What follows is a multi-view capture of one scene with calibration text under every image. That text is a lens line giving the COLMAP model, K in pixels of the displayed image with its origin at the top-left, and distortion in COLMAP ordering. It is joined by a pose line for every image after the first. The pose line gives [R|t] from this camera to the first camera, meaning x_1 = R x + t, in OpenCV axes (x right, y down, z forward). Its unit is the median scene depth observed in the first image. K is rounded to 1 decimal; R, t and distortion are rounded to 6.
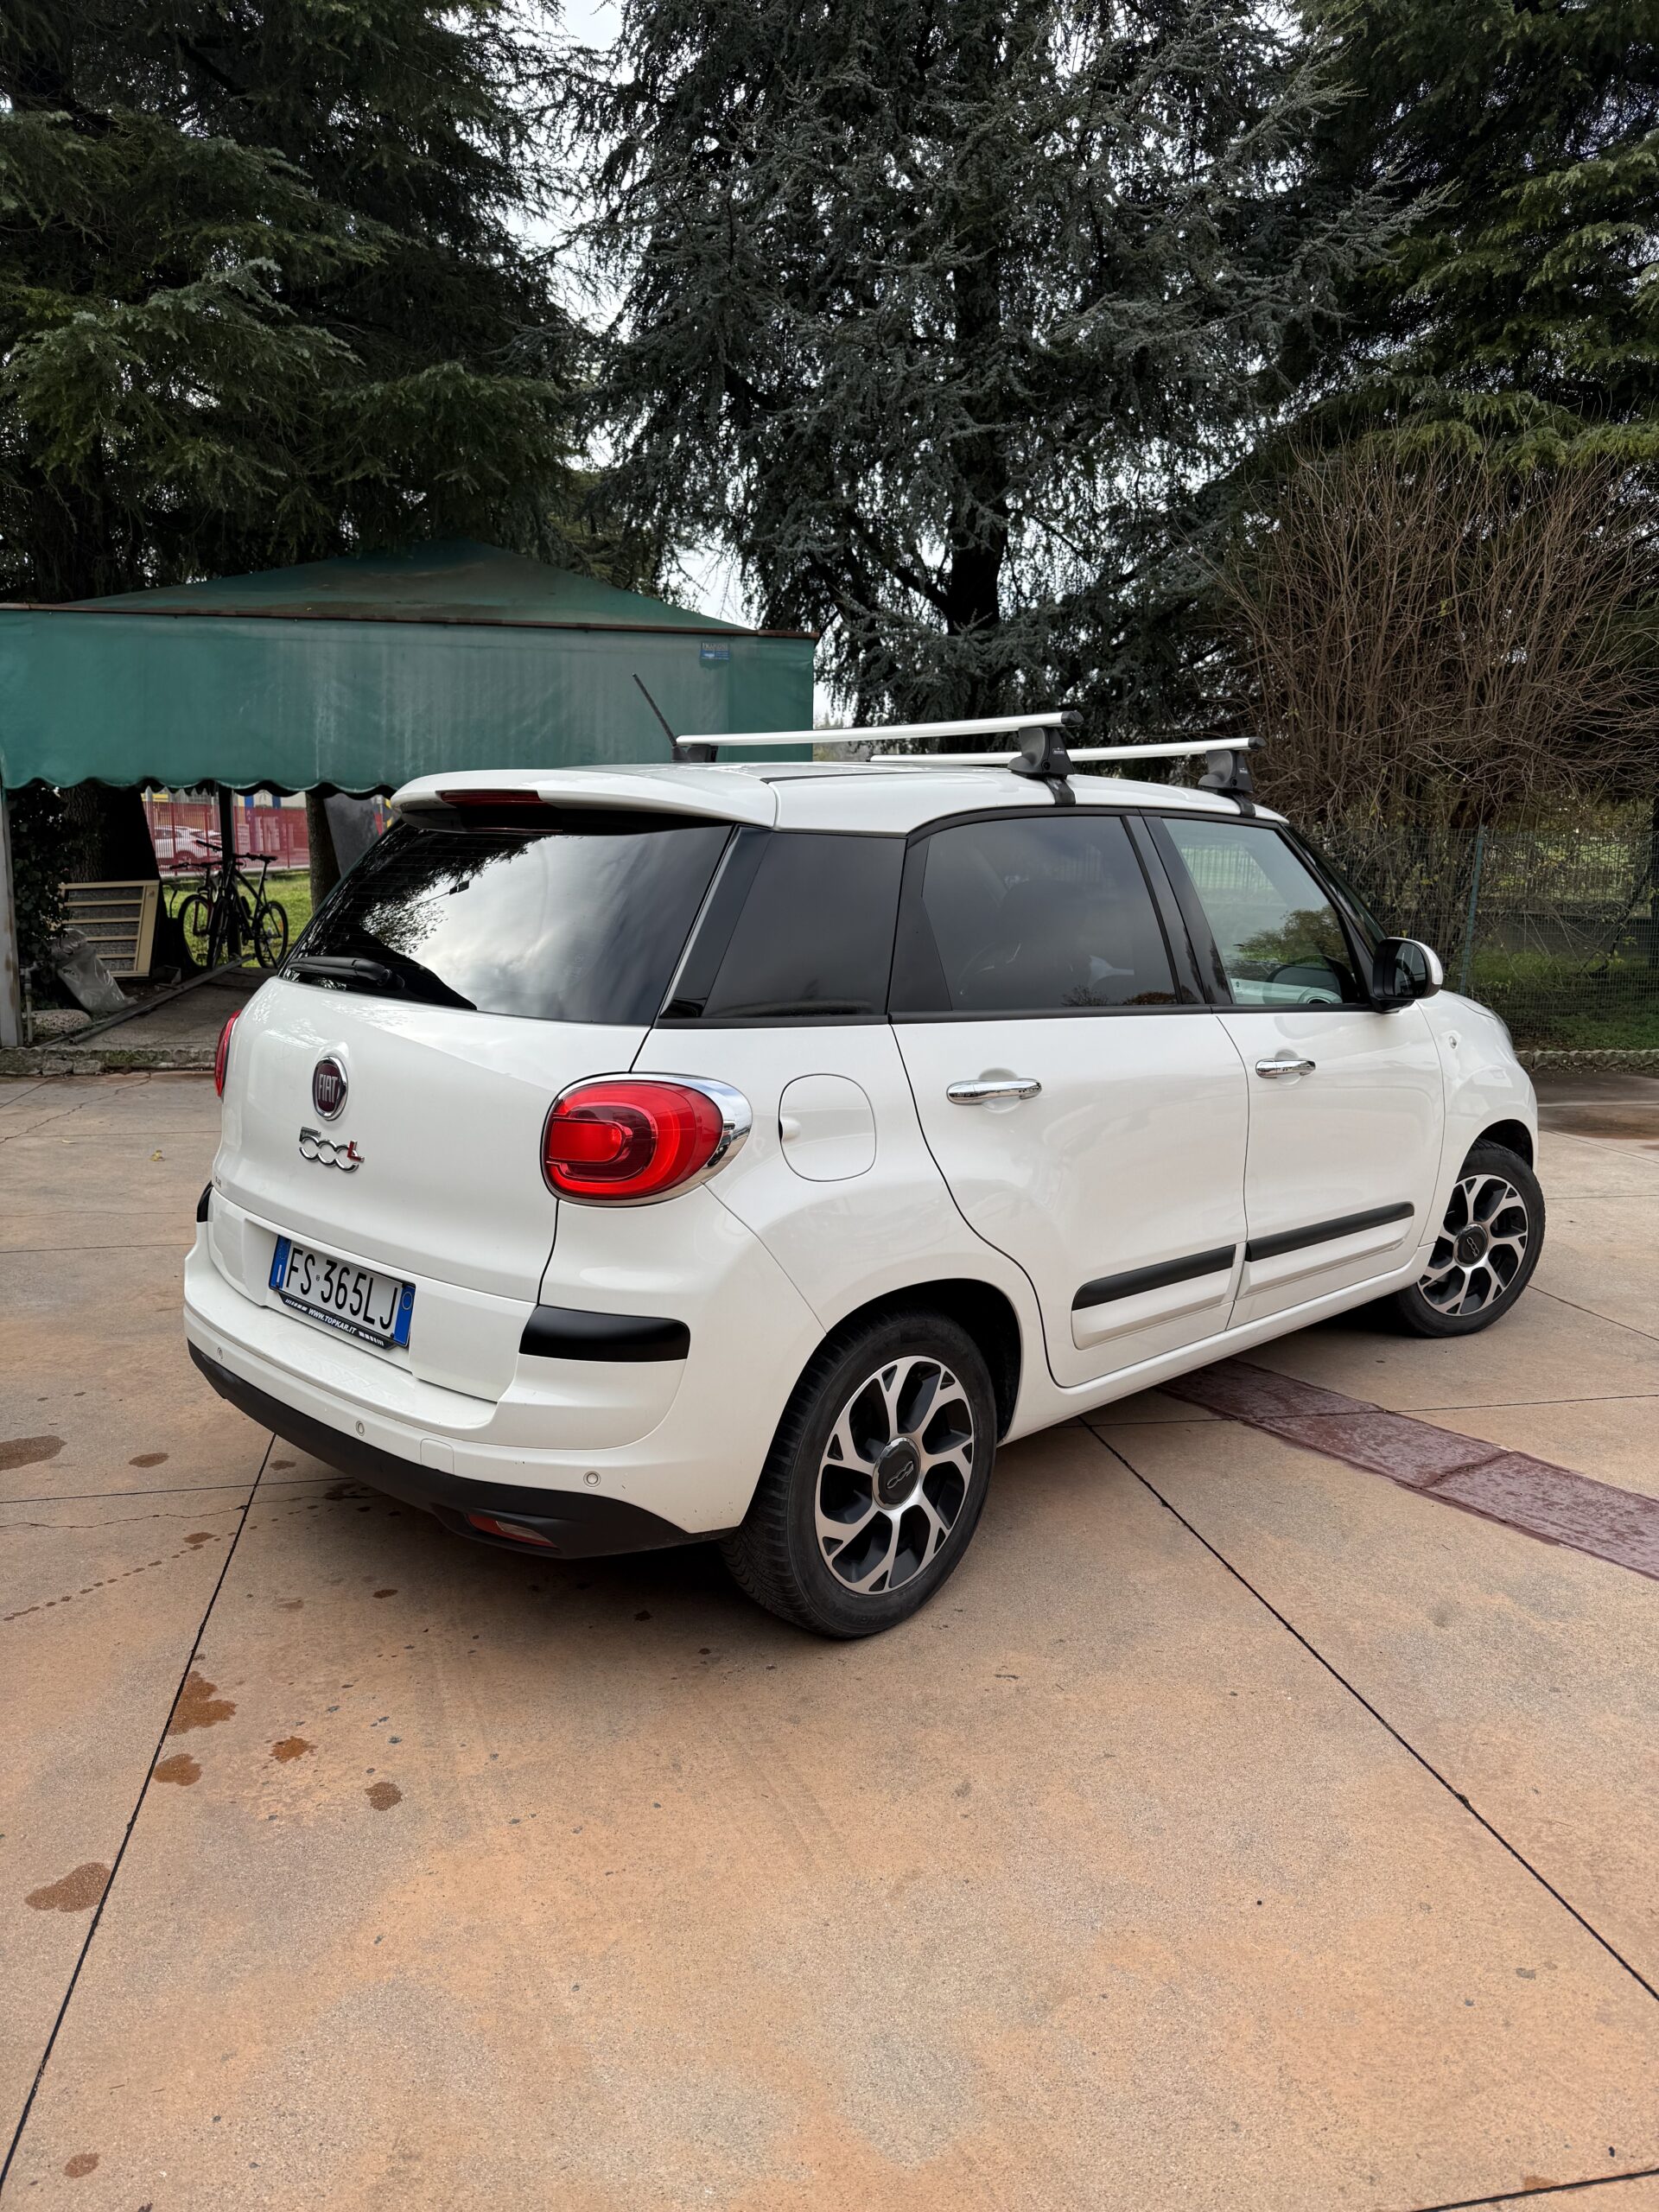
lens RADIAL K [[1530.4, 0, 815.4], [0, 1530.4, 1109.9], [0, 0, 1]] dist [0.147011, -0.264347]
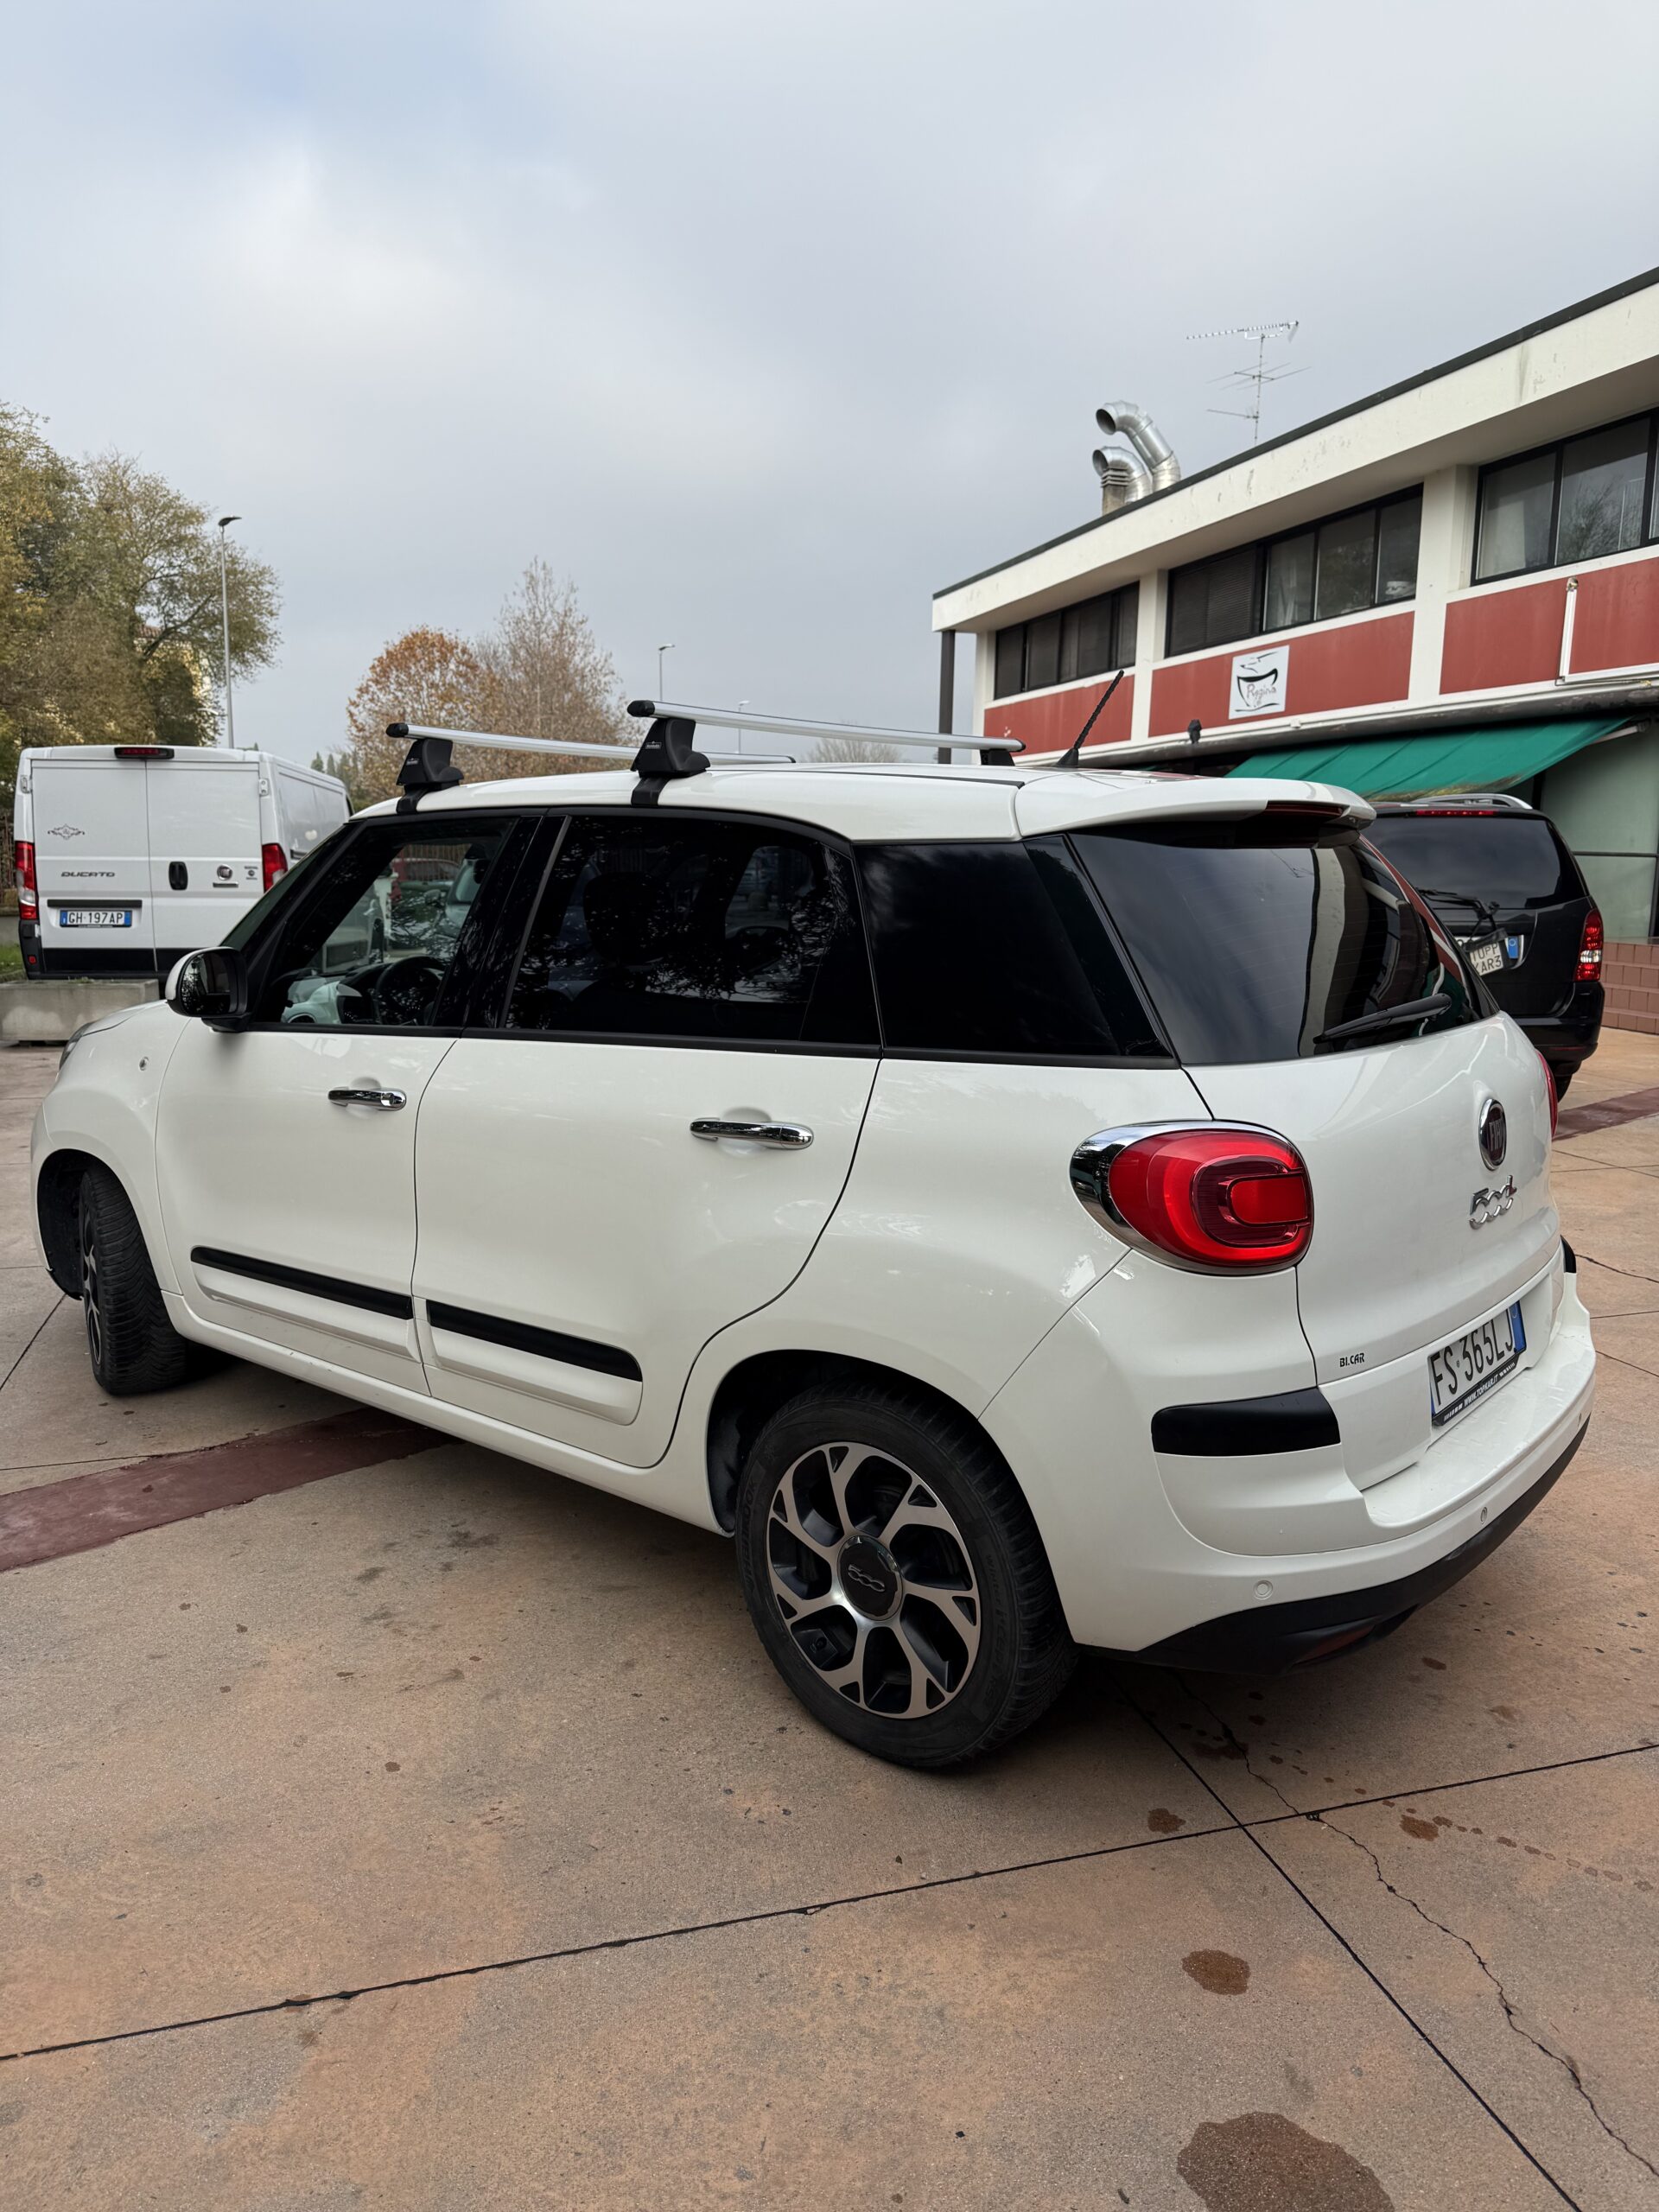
lens RADIAL K [[1555.2, 0, 819.8], [0, 1555.2, 1078.4], [0, 0, 1]] dist [0.046927, -0.055168]
pose [[-0.089118, -0.156330, 0.983676, -1.186082], [0.162652, 0.972064, 0.169220, -0.265337], [-0.982651, 0.175078, -0.061201, 1.445729]]
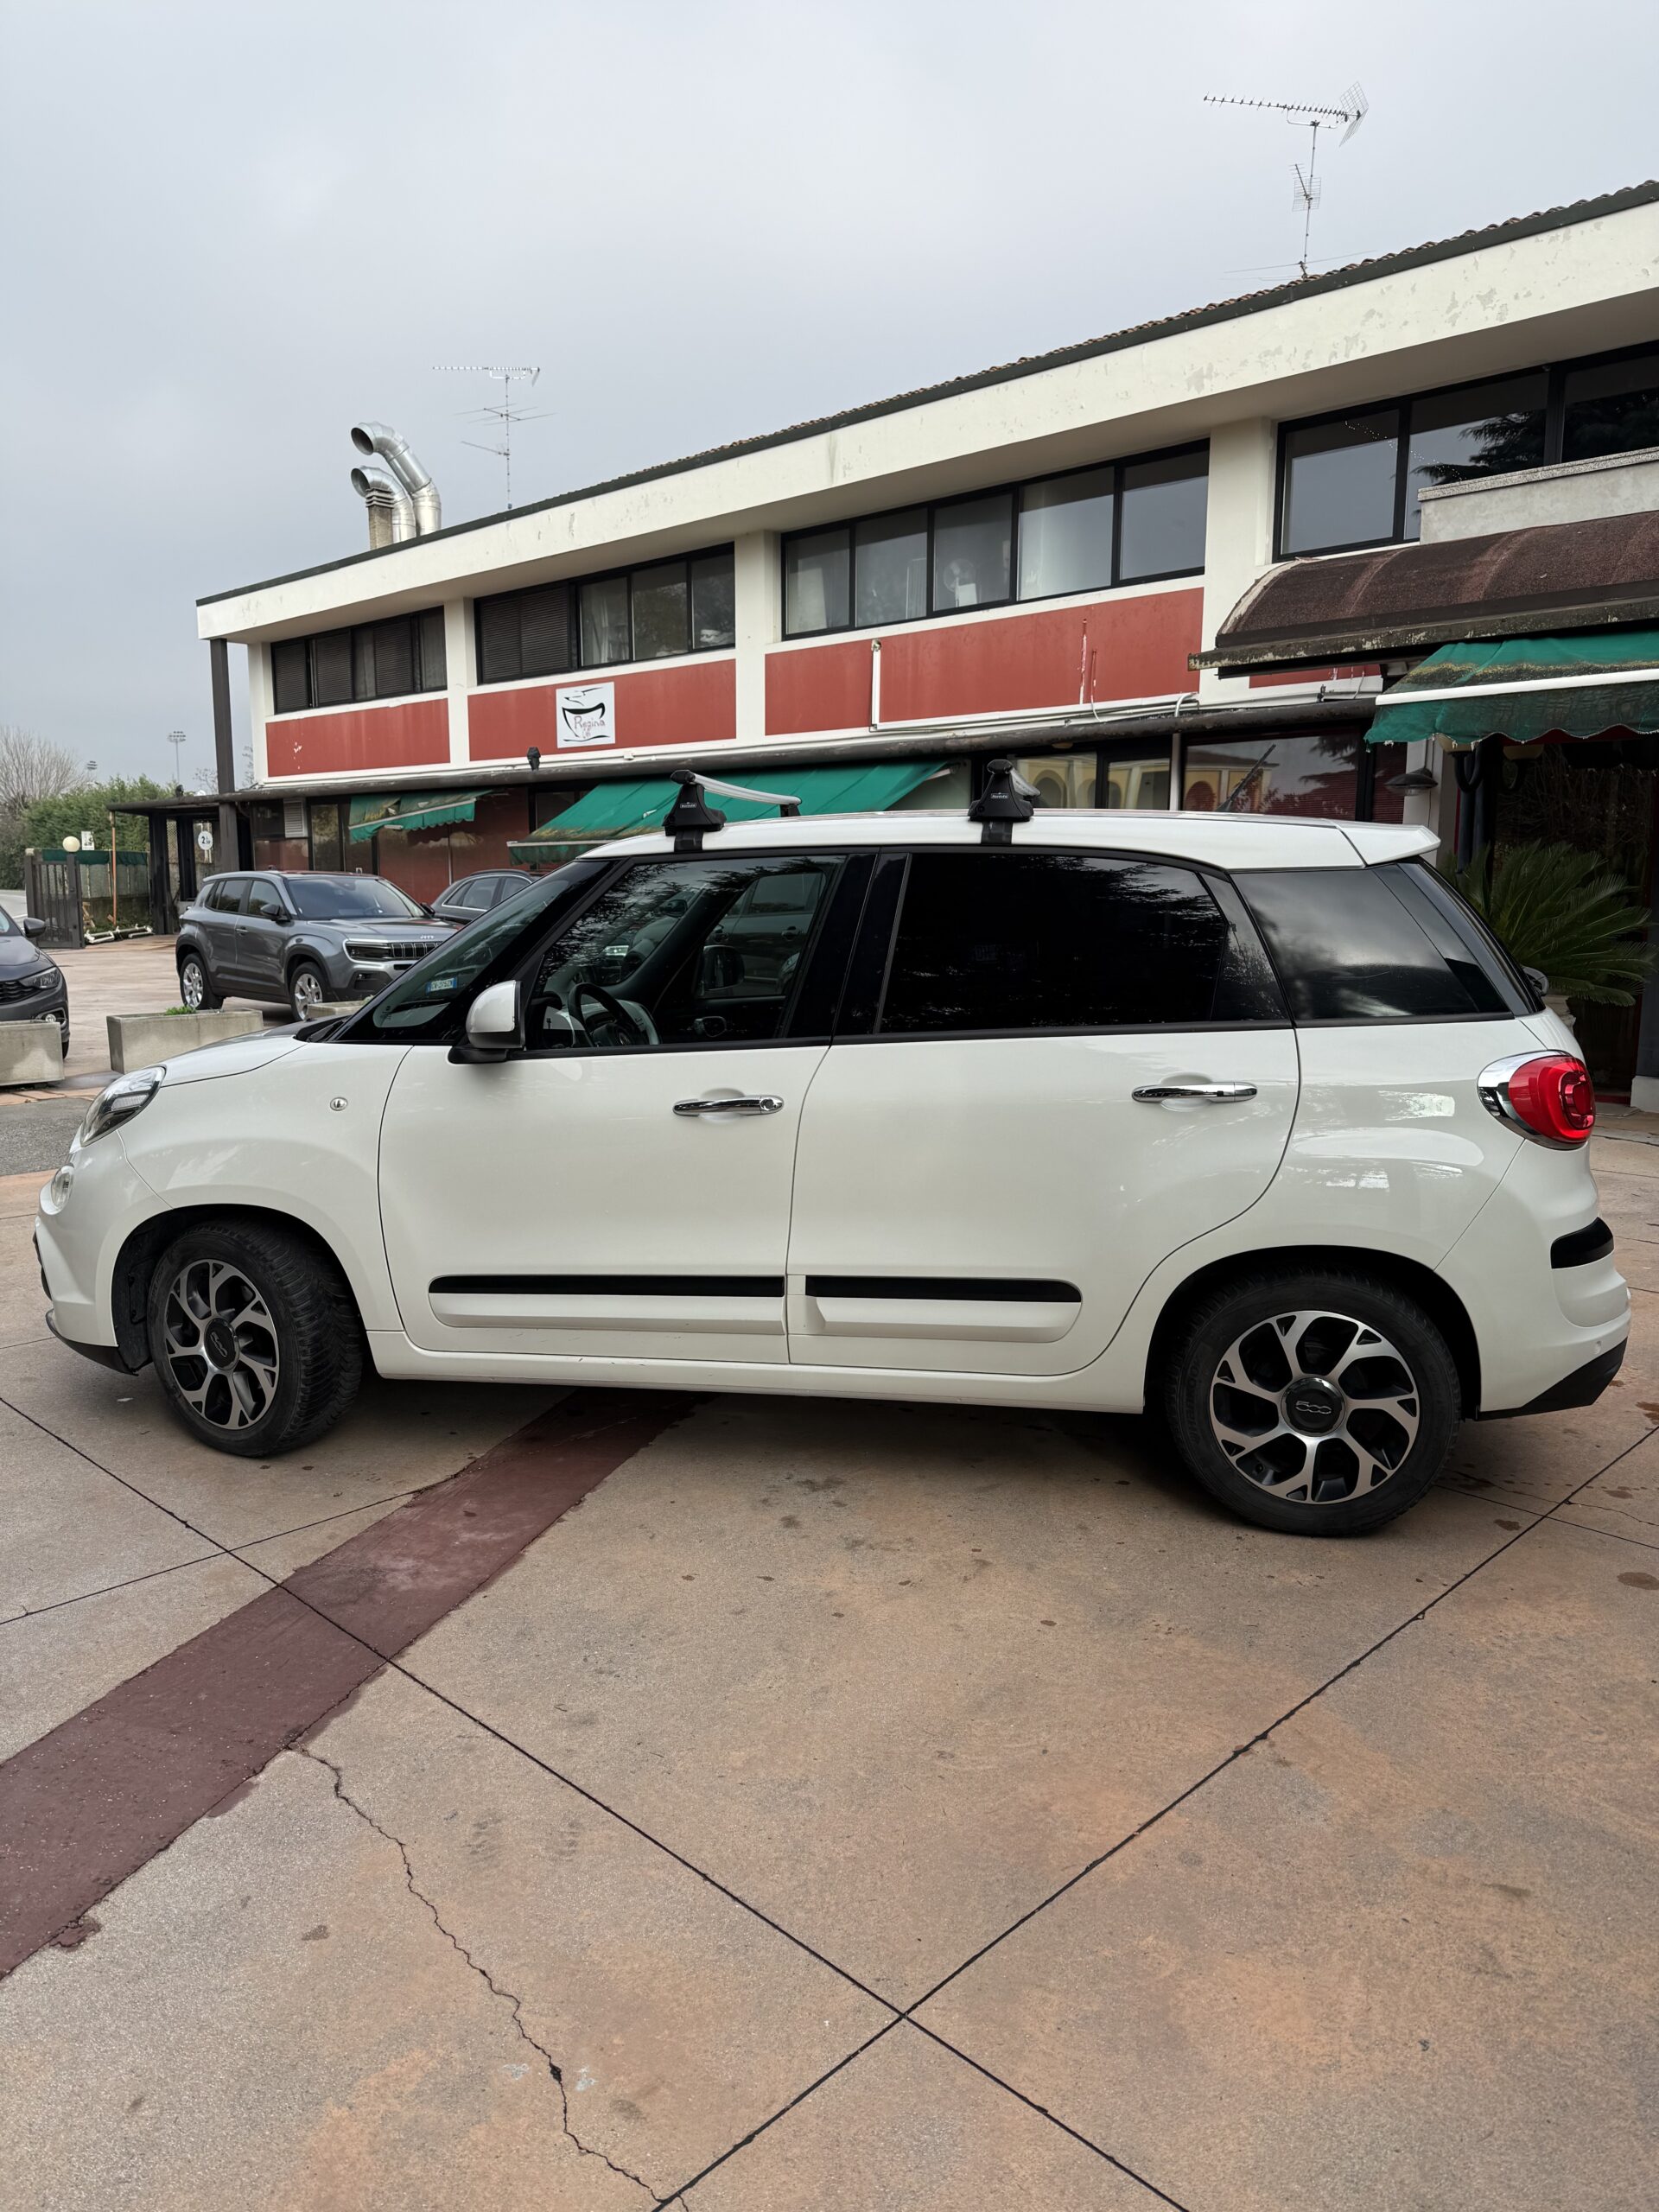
lens RADIAL K [[1519.7, 0, 829.5], [0, 1519.7, 1106.0], [0, 0, 1]] dist [0.174226, -0.381105]
pose [[-0.558414, -0.133782, 0.818704, -1.106148], [0.139596, 0.957683, 0.251706, -0.416425], [-0.817733, 0.254845, -0.516108, 2.283864]]
